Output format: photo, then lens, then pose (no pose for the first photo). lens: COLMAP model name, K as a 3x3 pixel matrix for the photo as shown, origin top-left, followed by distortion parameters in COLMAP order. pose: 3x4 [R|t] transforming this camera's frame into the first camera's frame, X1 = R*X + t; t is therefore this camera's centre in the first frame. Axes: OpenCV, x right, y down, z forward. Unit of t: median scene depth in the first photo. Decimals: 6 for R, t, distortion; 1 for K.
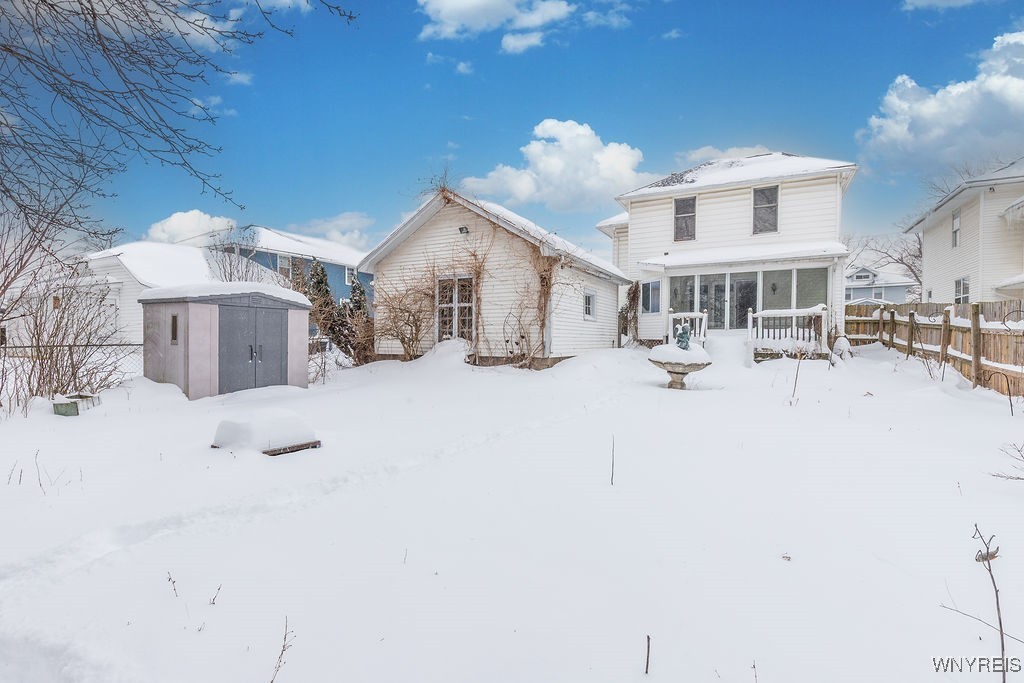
lens RADIAL K [[470.2, 0, 512.0], [0, 470.2, 341.5], [0, 0, 1]] dist [-0.000120, -0.000269]
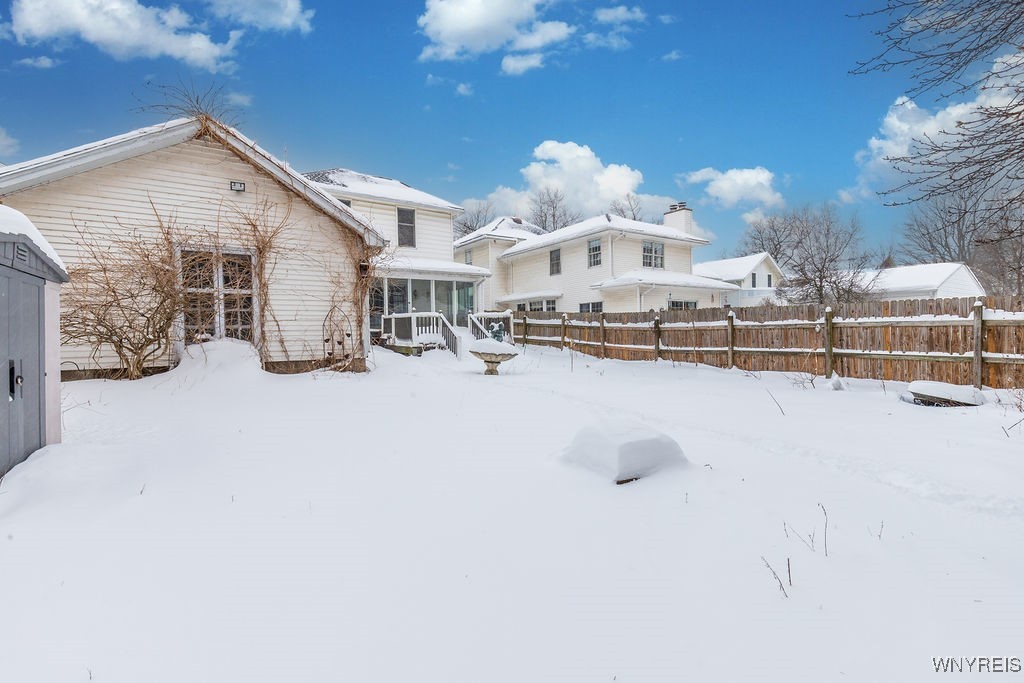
lens RADIAL K [[454.5, 0, 512.0], [0, 454.5, 341.5], [0, 0, 1]] dist [-0.000092, -0.000140]
pose [[0.469015, -0.025165, 0.882832, -0.522998], [0.021763, 0.999620, 0.016932, -0.004831], [-0.882922, 0.011271, 0.469385, 0.312129]]
